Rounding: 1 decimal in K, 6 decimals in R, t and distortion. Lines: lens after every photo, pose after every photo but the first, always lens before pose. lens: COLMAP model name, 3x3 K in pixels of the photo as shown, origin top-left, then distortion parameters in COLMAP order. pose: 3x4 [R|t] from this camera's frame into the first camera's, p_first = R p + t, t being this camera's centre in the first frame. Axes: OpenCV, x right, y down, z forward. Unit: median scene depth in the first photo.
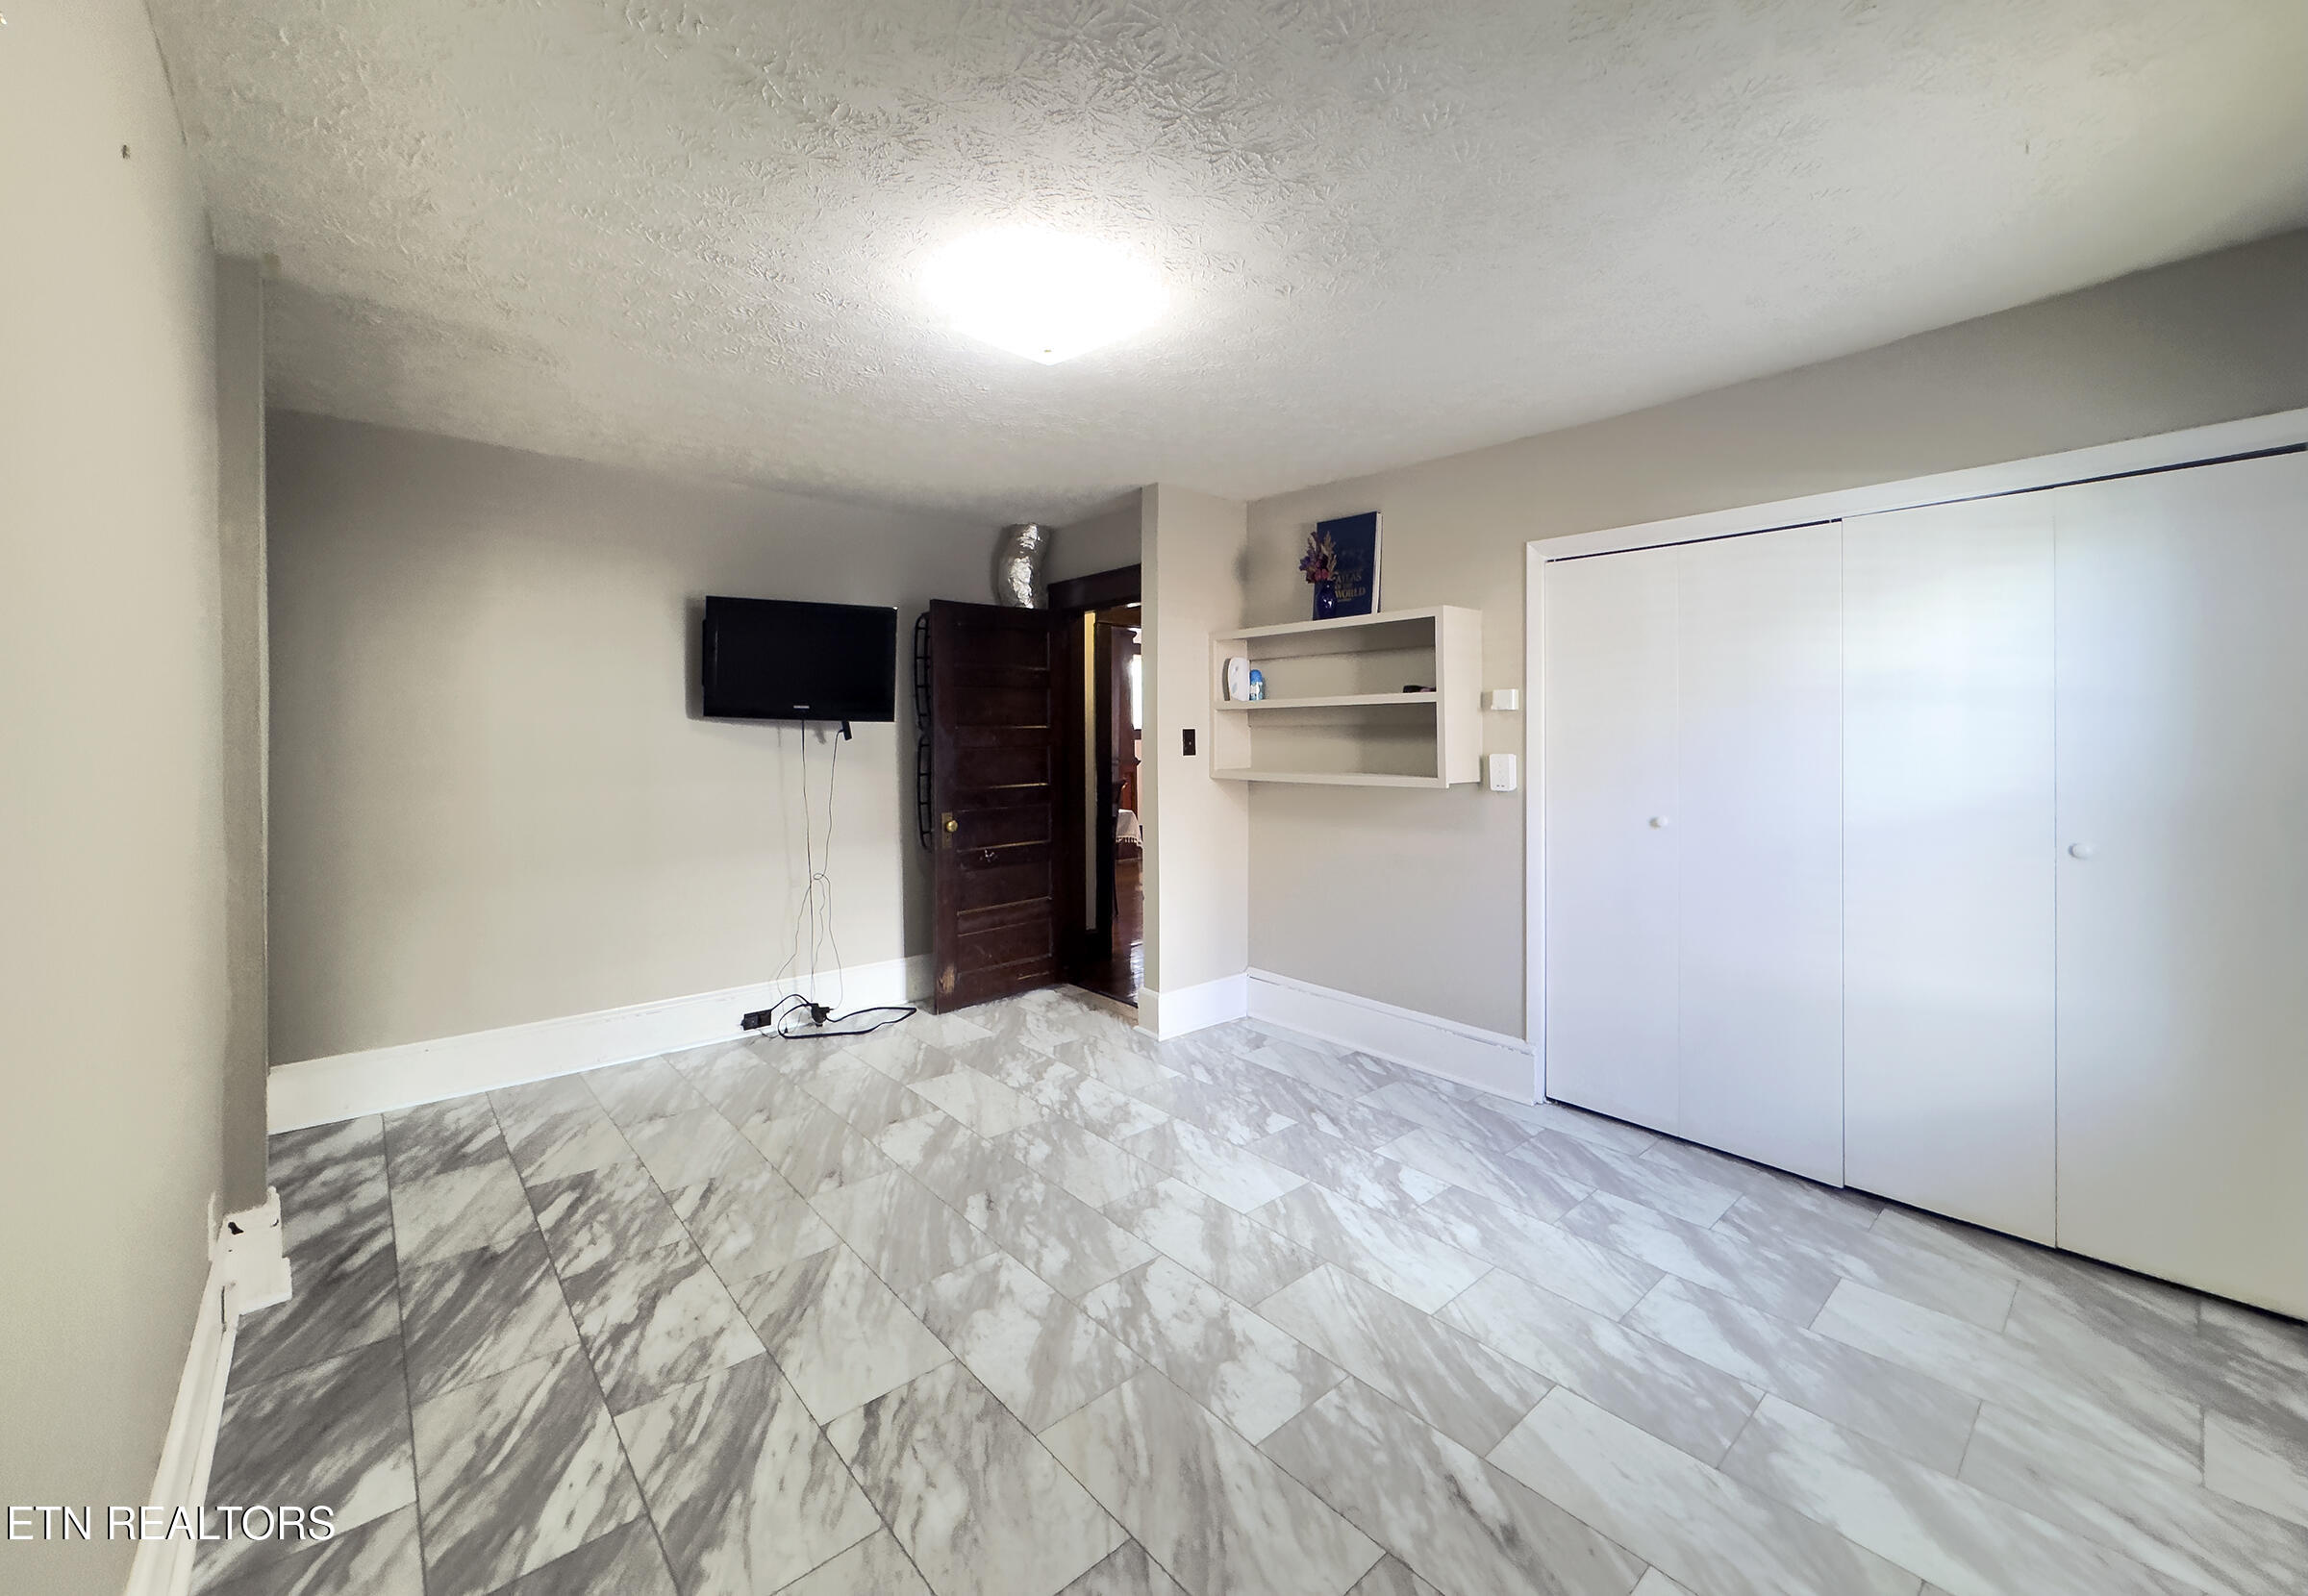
lens RADIAL K [[921.1, 0, 1154.9], [0, 921.1, 726.5], [0, 0, 1]] dist [0.000390, 0.000011]
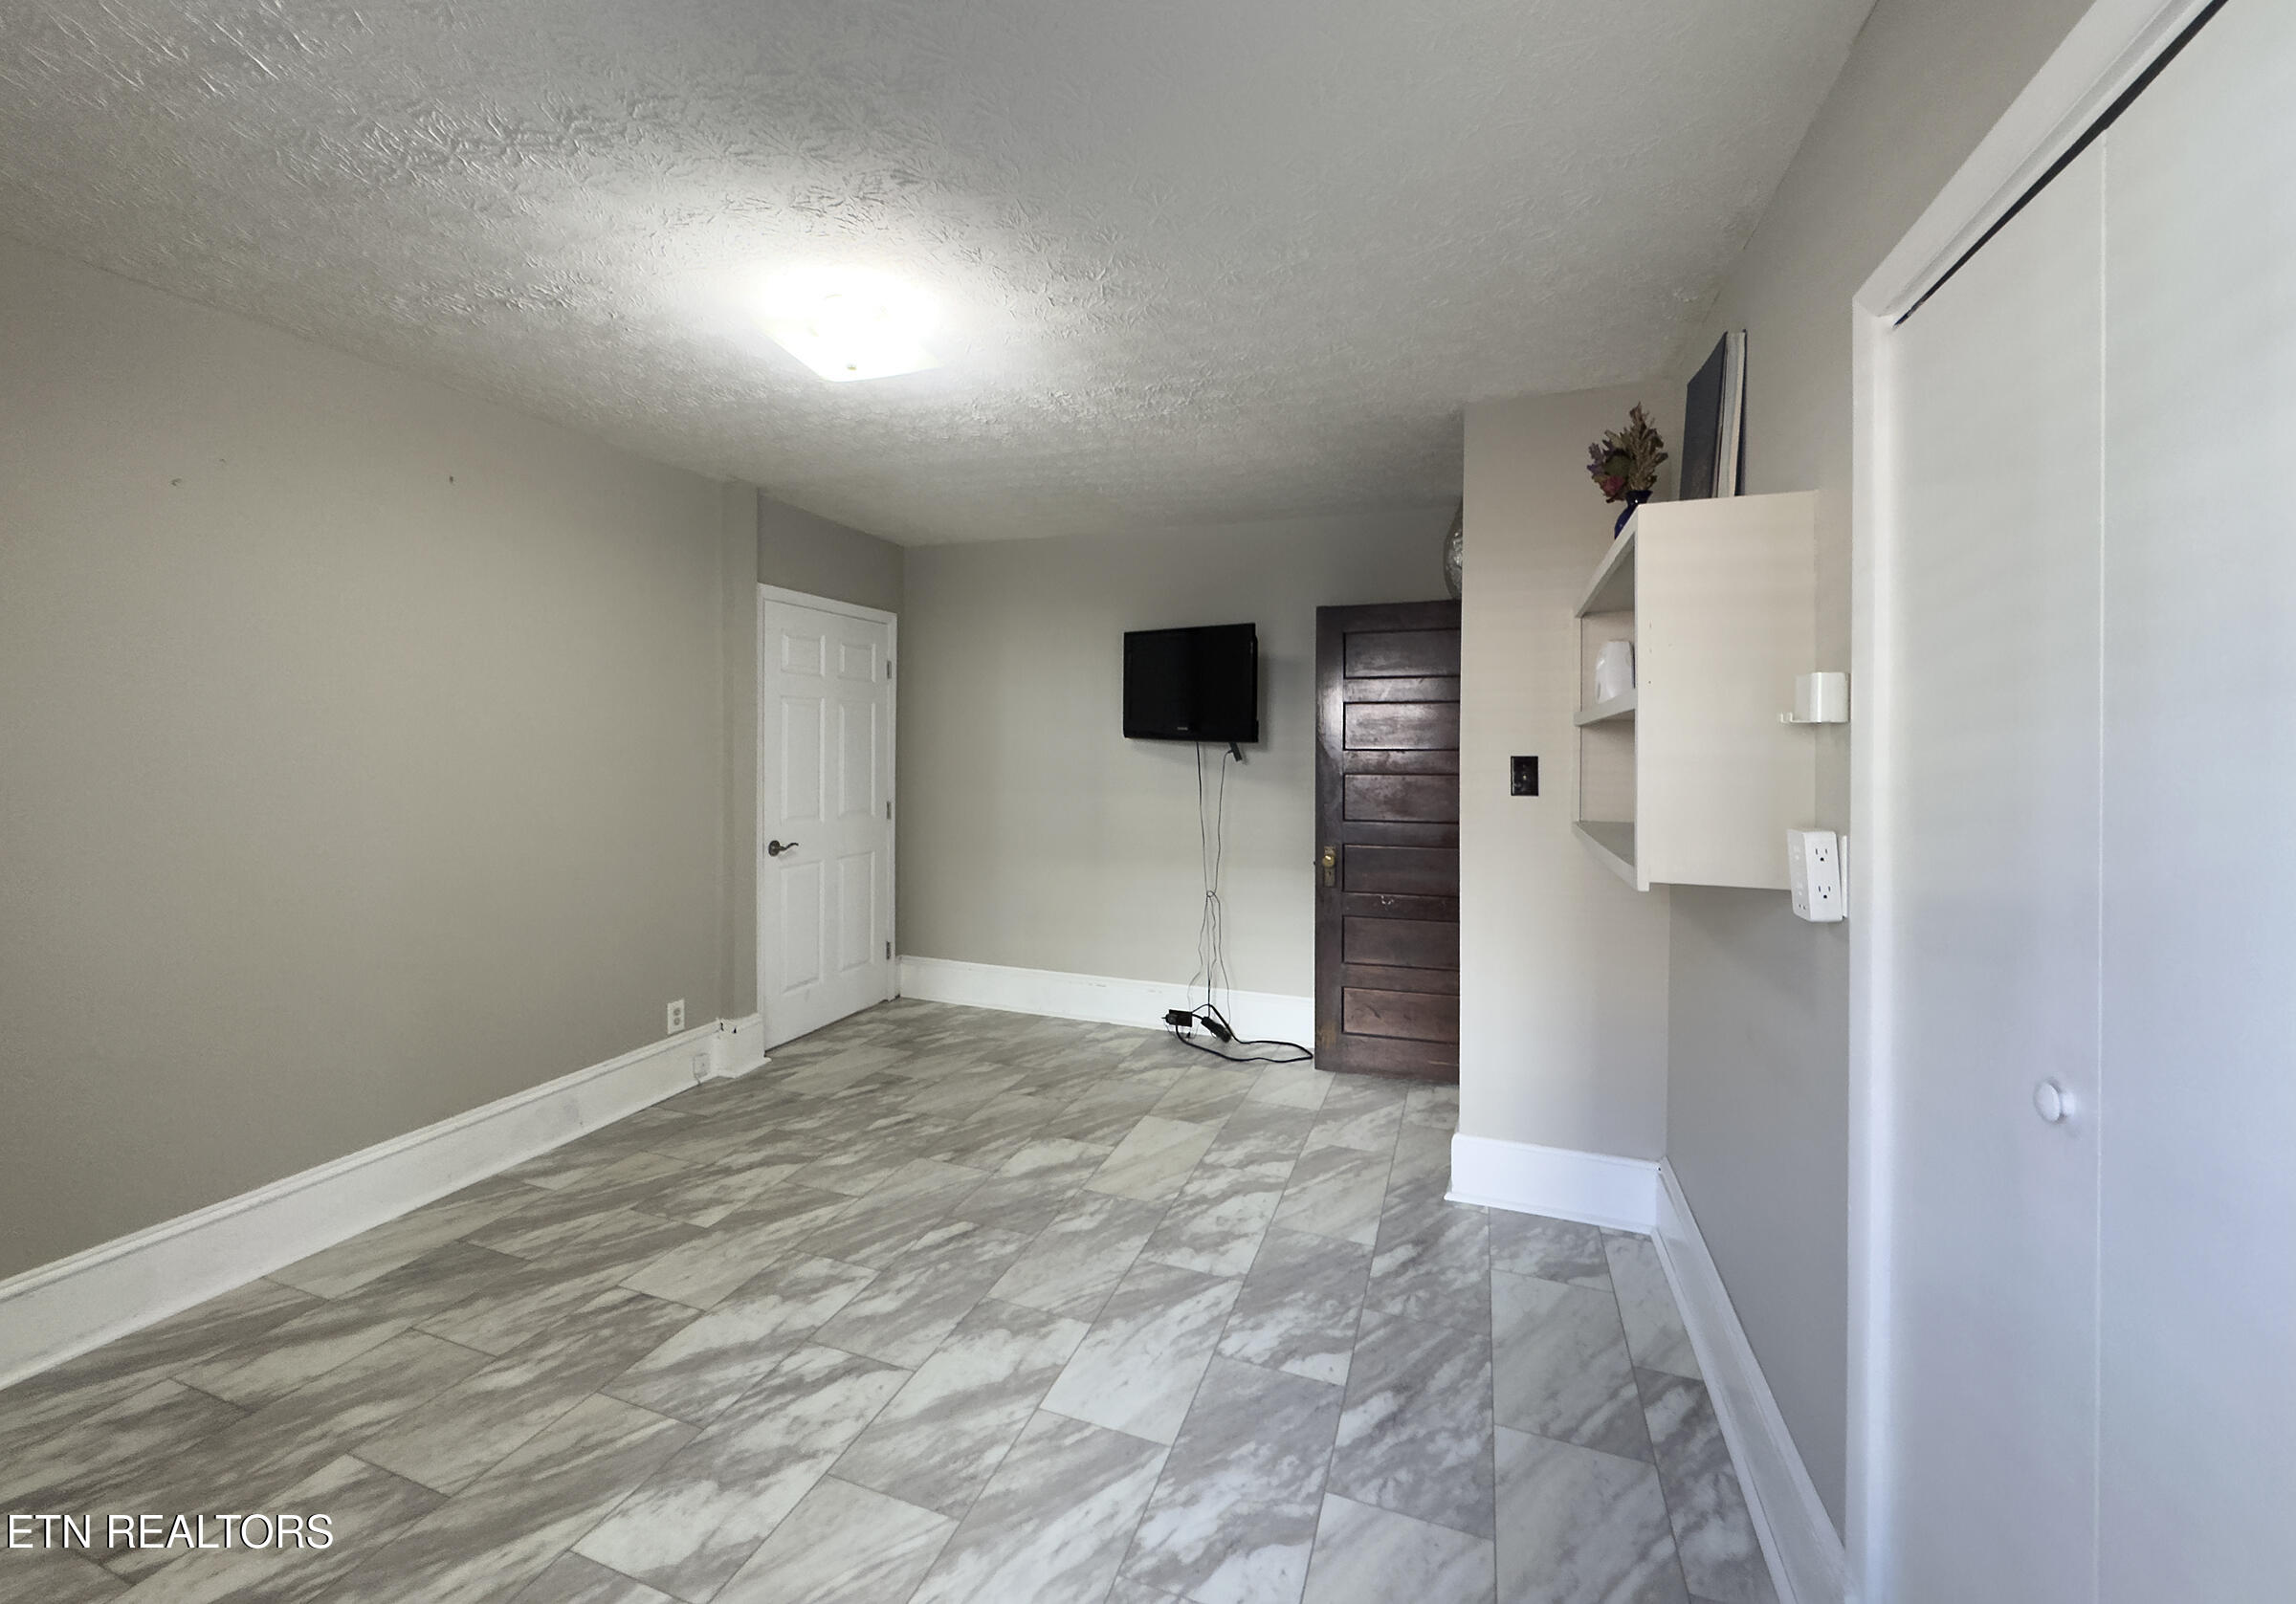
lens RADIAL K [[915.2, 0, 1145.0], [0, 915.2, 746.2], [0, 0, 1]] dist [-0.000991, -0.000218]
pose [[0.478548, 0.007442, -0.878030, 0.752188], [-0.003923, 0.999972, 0.006337, -0.011780], [0.878053, 0.000412, 0.478563, 0.689747]]
